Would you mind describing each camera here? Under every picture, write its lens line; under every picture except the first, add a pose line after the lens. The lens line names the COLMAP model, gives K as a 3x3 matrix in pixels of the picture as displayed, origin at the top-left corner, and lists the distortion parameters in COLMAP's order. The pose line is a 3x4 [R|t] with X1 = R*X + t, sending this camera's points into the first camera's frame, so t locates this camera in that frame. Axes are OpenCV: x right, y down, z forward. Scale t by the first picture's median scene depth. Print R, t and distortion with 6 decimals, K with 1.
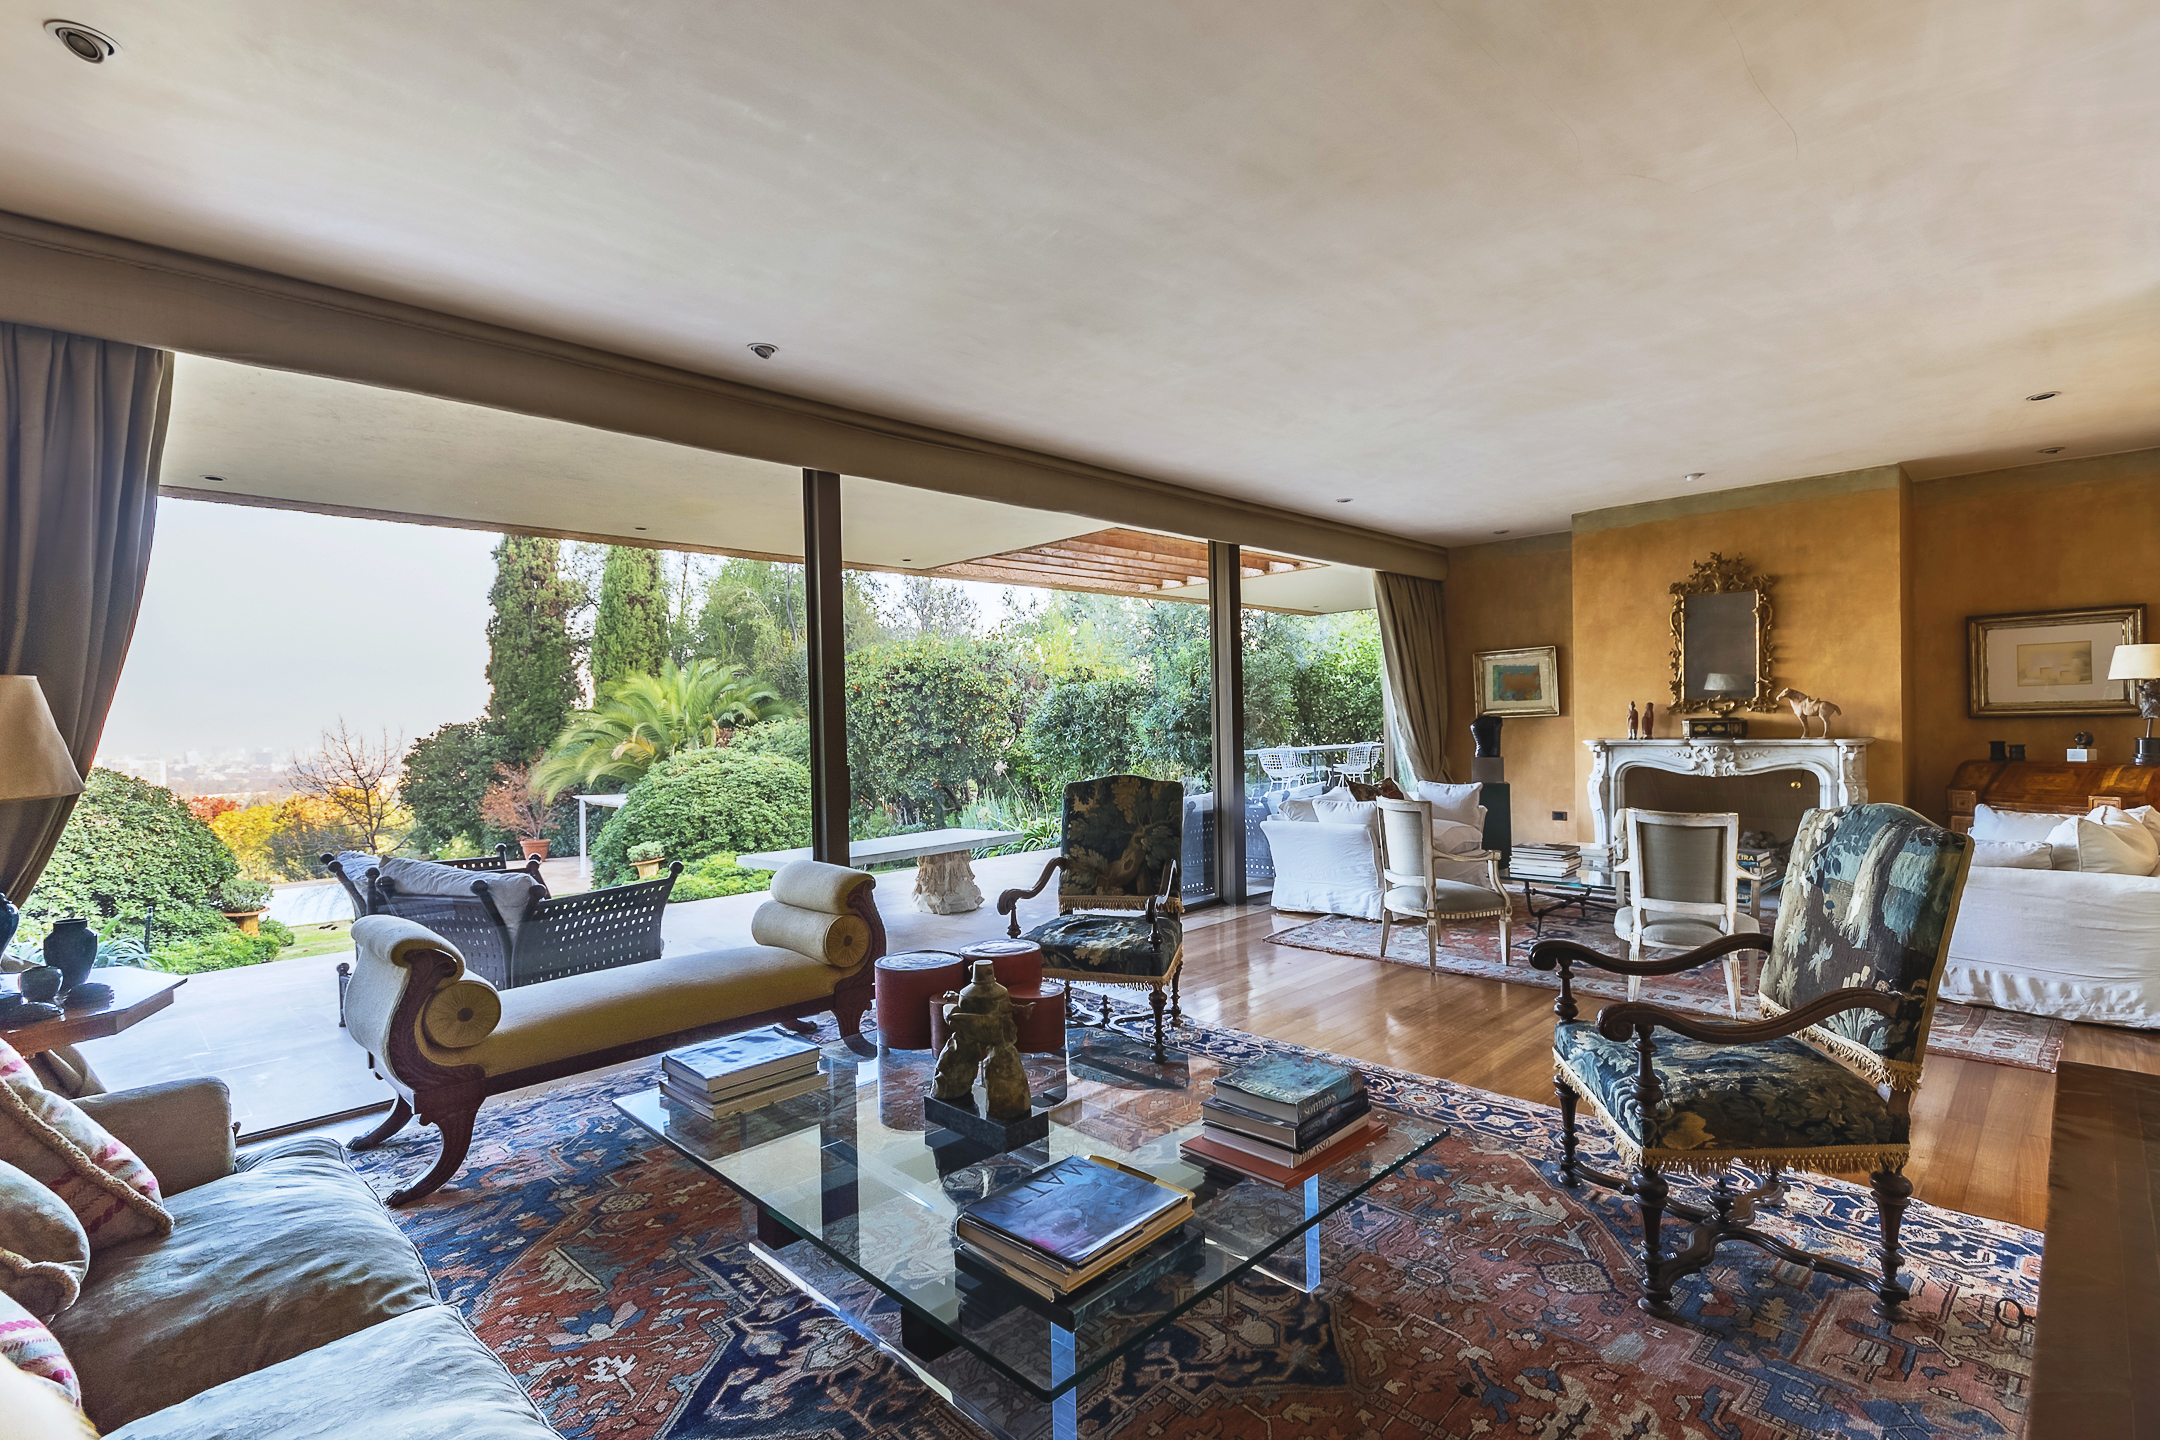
lens RADIAL K [[1009.4, 0, 1096.6], [0, 1009.4, 737.0], [0, 0, 1]] dist [0.003255, 0.000001]
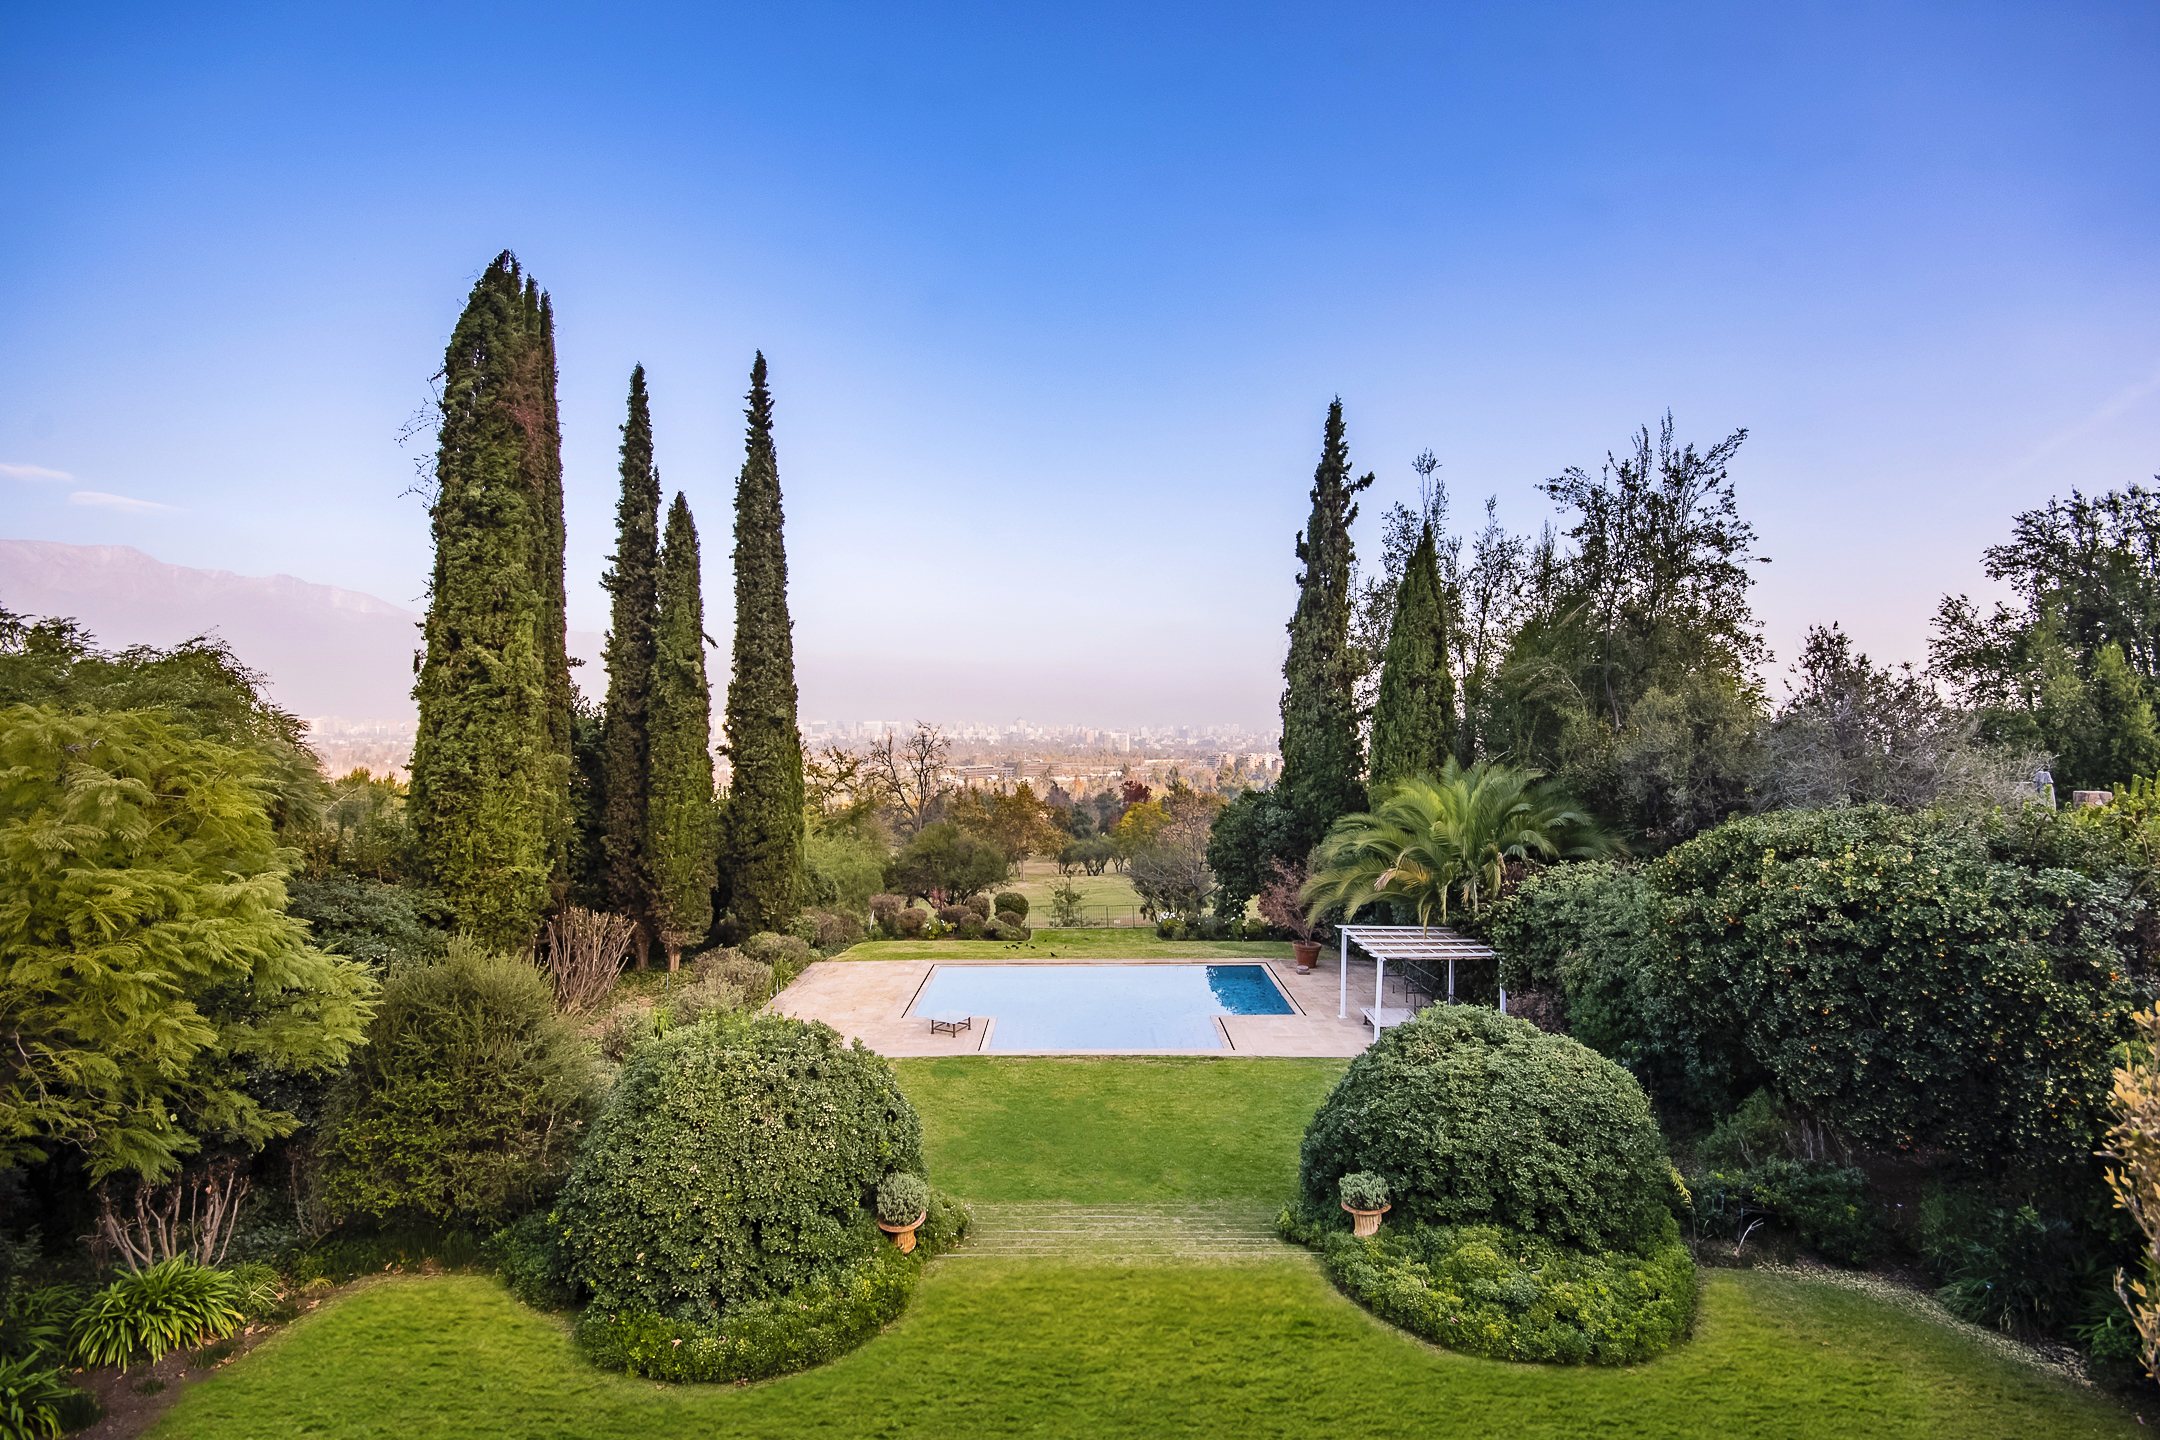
lens RADIAL K [[953.2, 0, 1085.0], [0, 953.2, 730.7], [0, 0, 1]] dist [-0.000638, -0.000801]
pose [[0.700904, 0.029699, -0.712637, -0.112649], [-0.023377, 0.999552, 0.018664, -0.165234], [0.712872, 0.003578, 0.701285, 0.353136]]
